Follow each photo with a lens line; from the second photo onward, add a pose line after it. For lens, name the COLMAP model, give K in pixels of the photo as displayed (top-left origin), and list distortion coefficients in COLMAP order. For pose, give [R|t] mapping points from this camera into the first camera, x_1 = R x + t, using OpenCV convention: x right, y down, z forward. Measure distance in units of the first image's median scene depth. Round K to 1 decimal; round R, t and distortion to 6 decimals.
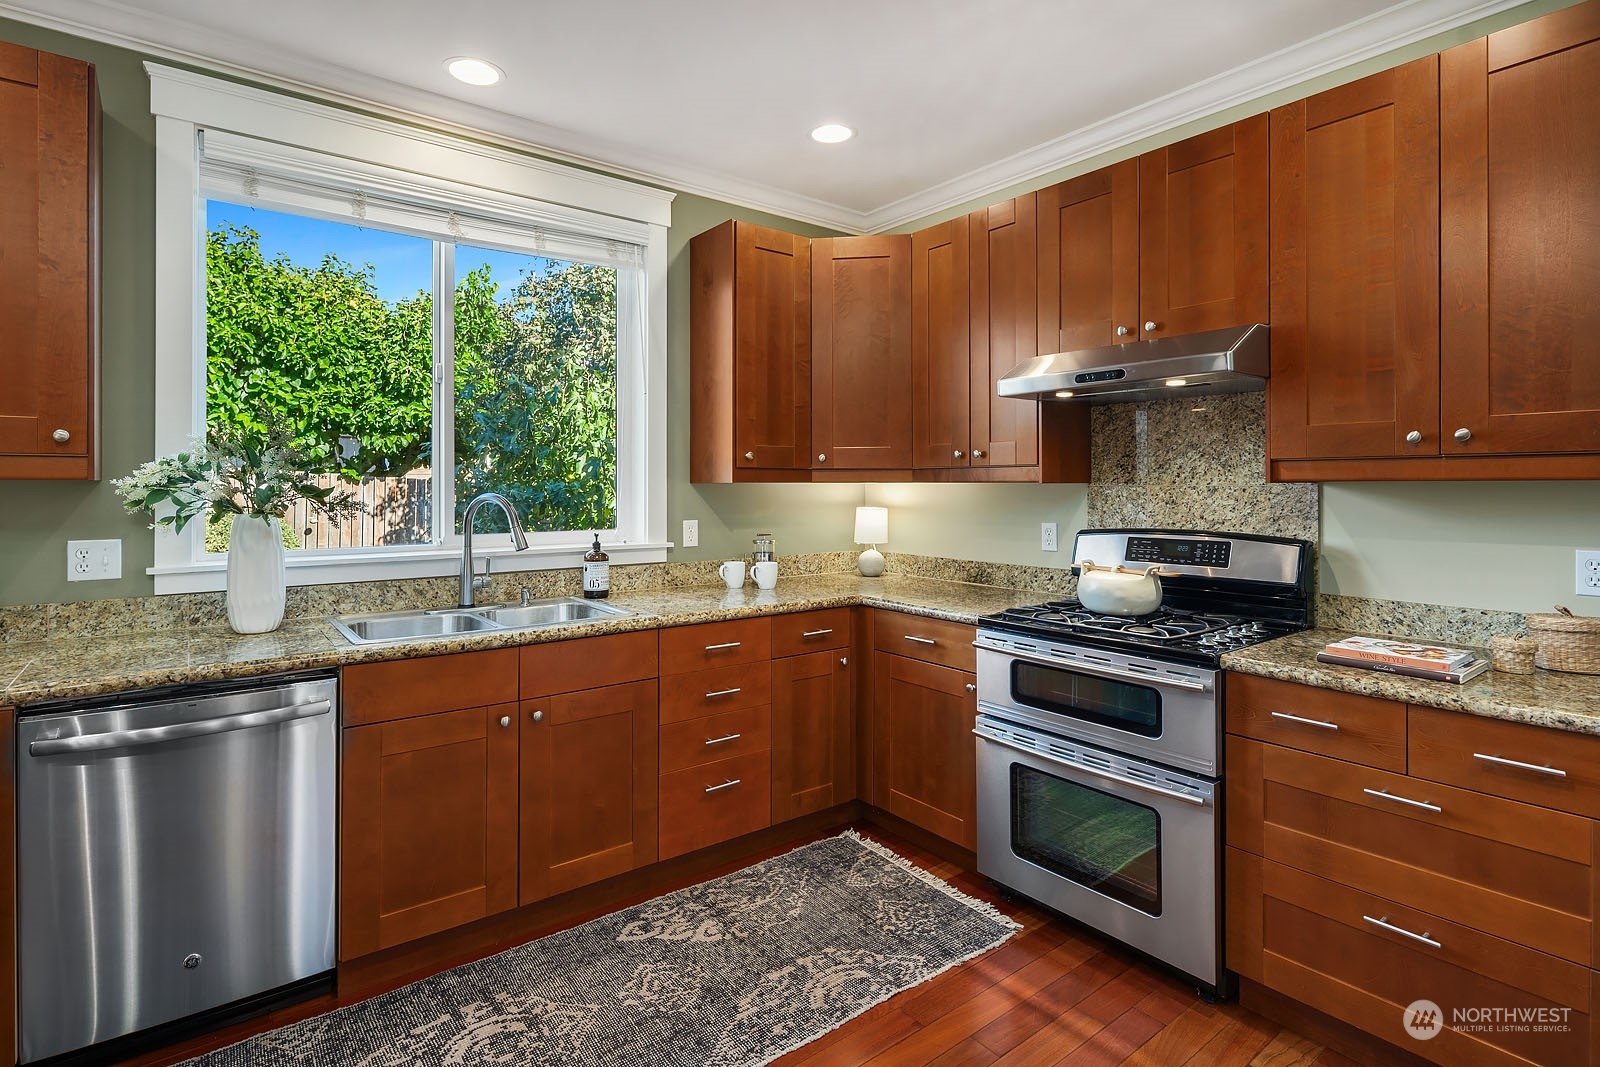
lens RADIAL K [[778.2, 0, 796.4], [0, 778.2, 484.7], [0, 0, 1]] dist [0.002199, -0.001834]
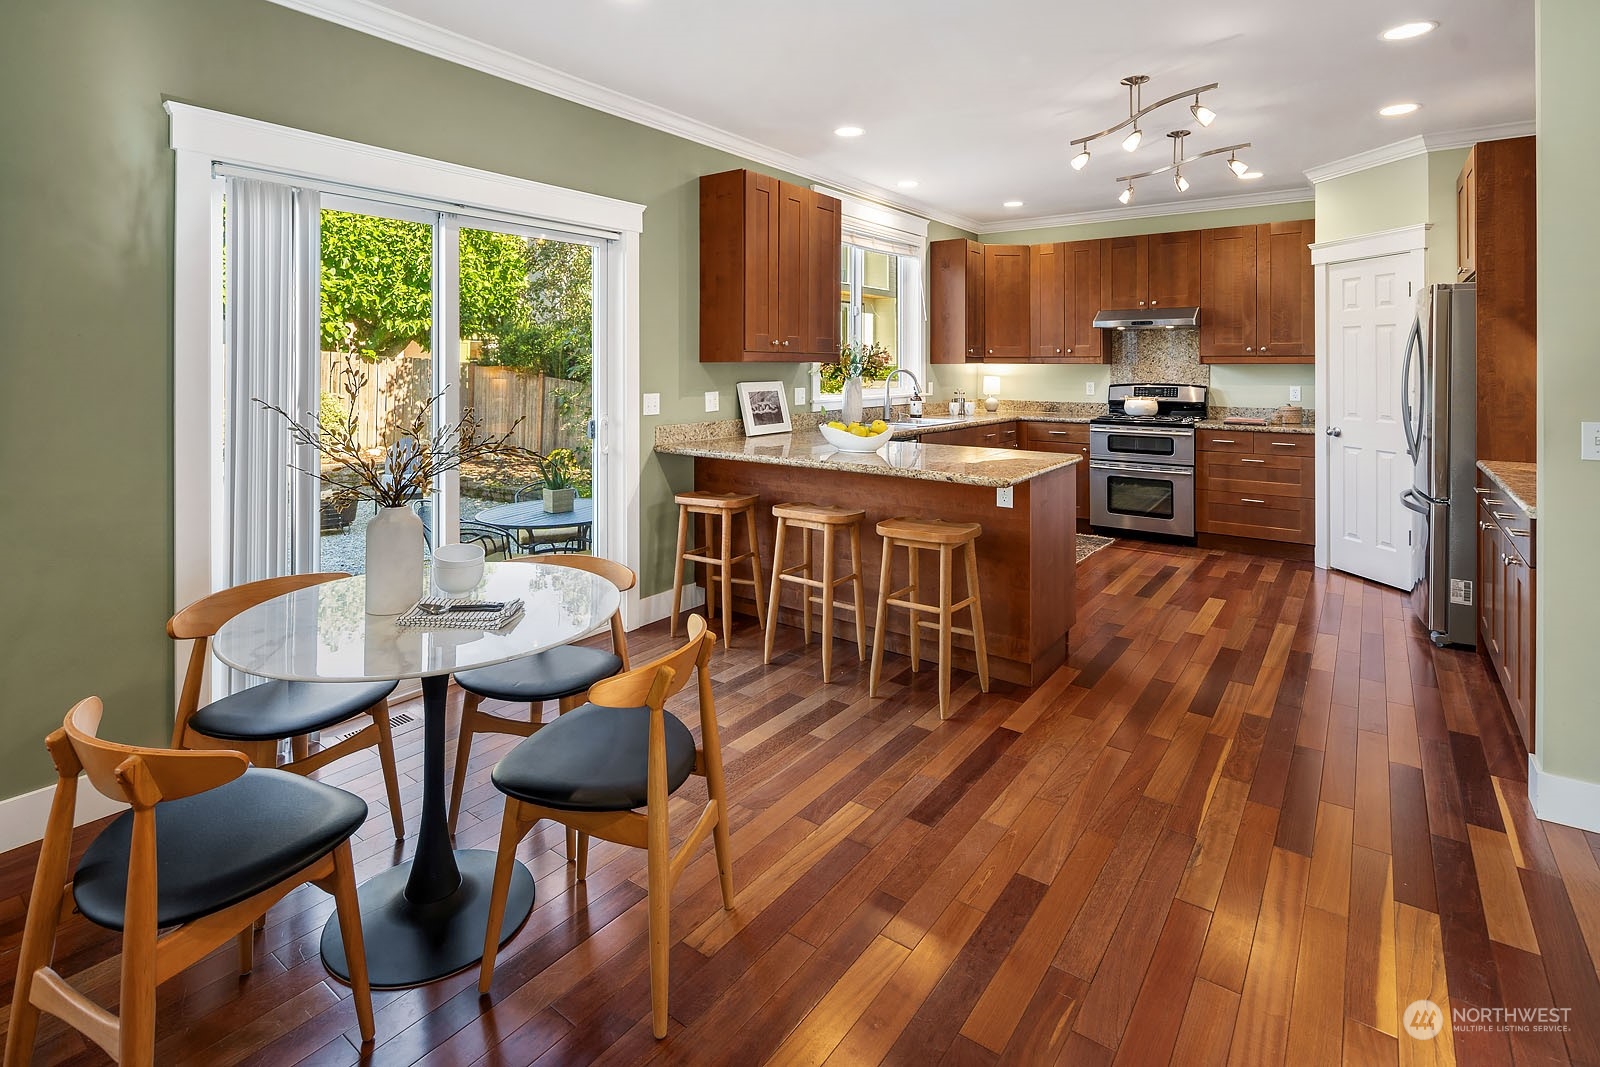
lens RADIAL K [[778.2, 0, 813.0], [0, 778.2, 362.5], [0, 0, 1]] dist [0.002199, -0.001834]
pose [[0.955916, 0.002169, 0.293632, -1.302182], [-0.001577, 0.999996, -0.002252, -0.000420], [-0.293636, 0.001690, 0.955916, -1.061009]]
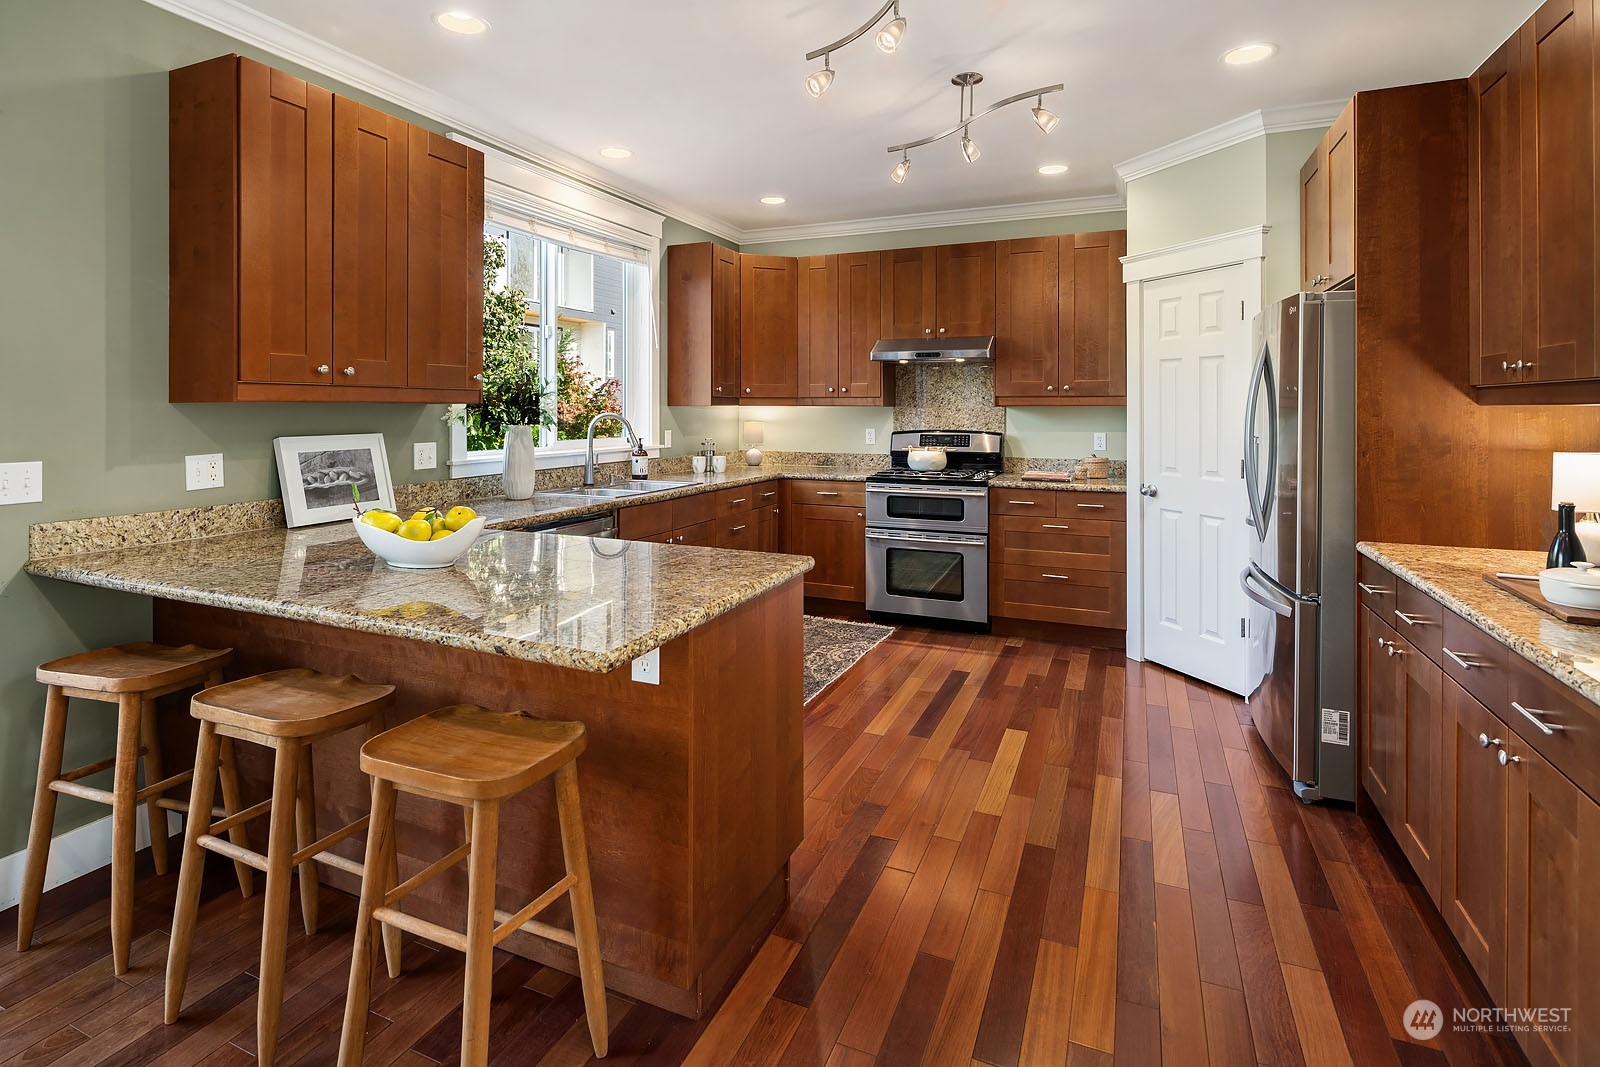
lens RADIAL K [[778.2, 0, 795.9], [0, 778.2, 406.8], [0, 0, 1]] dist [0.002199, -0.001834]
pose [[0.873064, 0.001280, 0.487603, -0.848774], [-0.001007, 0.999999, -0.000822, 0.000435], [-0.487604, 0.000227, 0.873065, -0.582450]]
